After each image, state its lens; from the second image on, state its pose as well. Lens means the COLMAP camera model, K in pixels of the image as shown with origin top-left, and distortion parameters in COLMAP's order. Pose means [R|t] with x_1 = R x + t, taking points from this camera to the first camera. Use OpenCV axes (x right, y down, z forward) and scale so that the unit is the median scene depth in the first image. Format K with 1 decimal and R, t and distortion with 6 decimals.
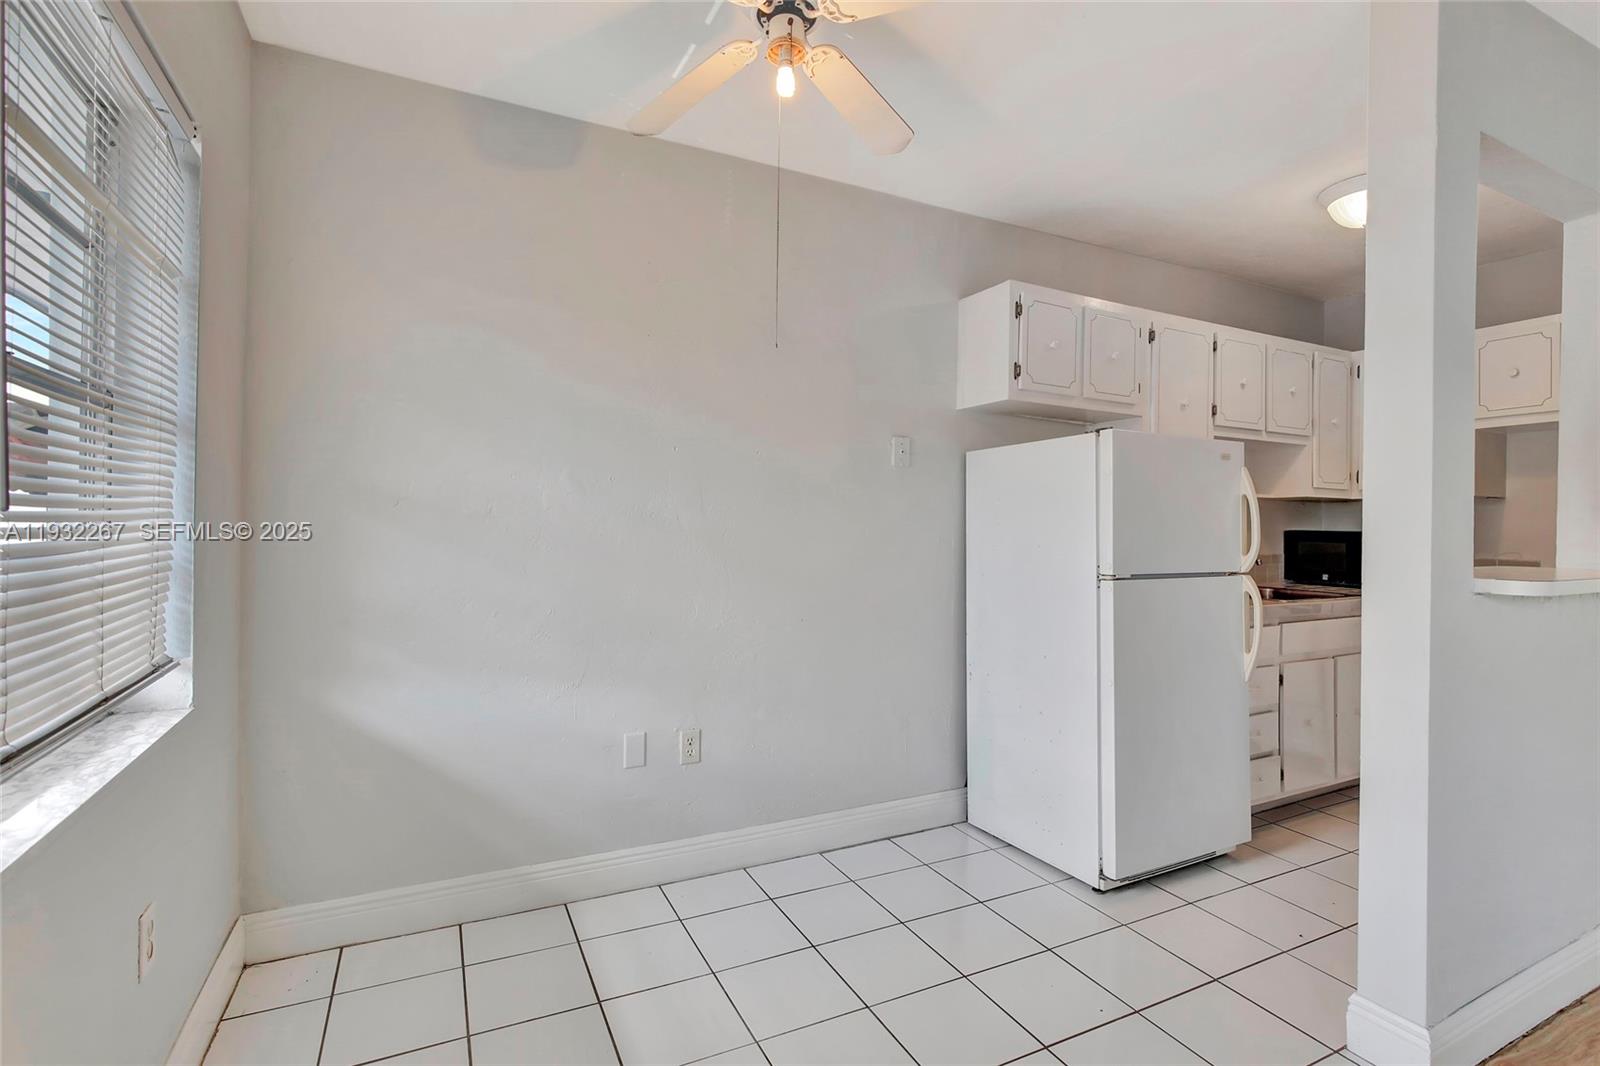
lens RADIAL K [[726.9, 0, 791.8], [0, 726.9, 517.9], [0, 0, 1]] dist [-0.015453, 0.000105]
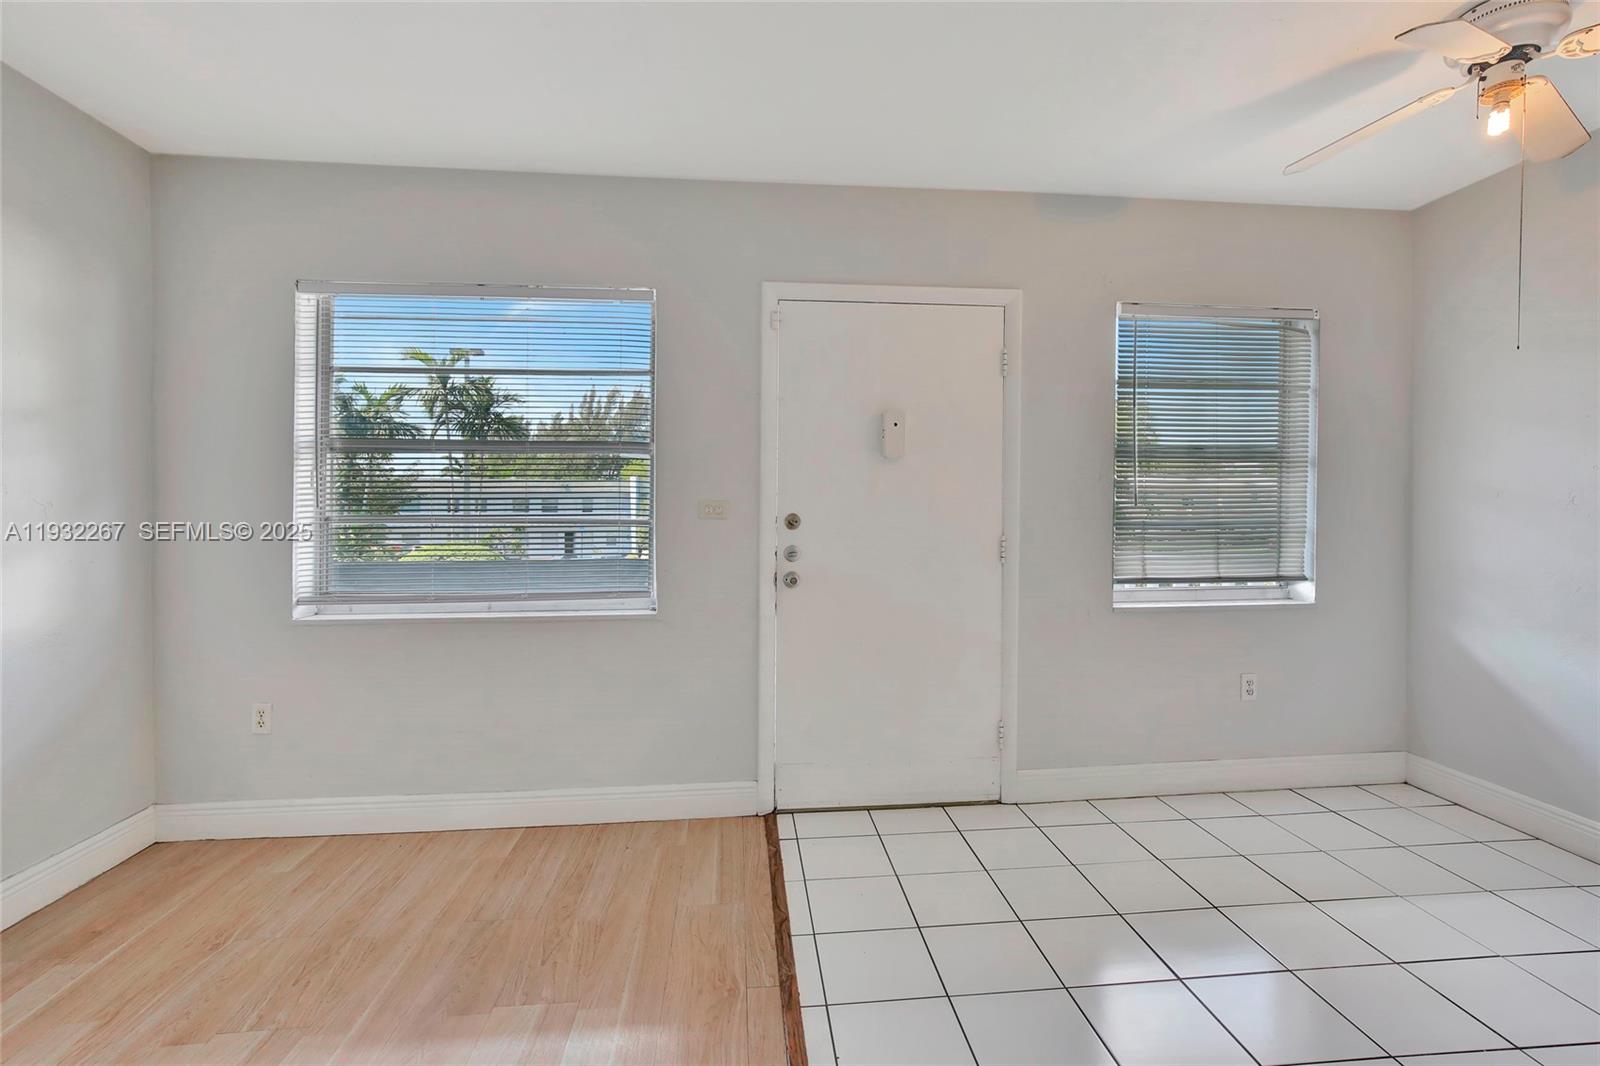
lens RADIAL K [[751.0, 0, 800.0], [0, 751.0, 533.0], [0, 0, 1]] dist [-0.003778, 0.000357]
pose [[-0.341336, 0.011864, -0.939867, 0.931815], [-0.000268, 0.999919, 0.012720, 0.026393], [0.939941, 0.004593, -0.341305, 0.208002]]
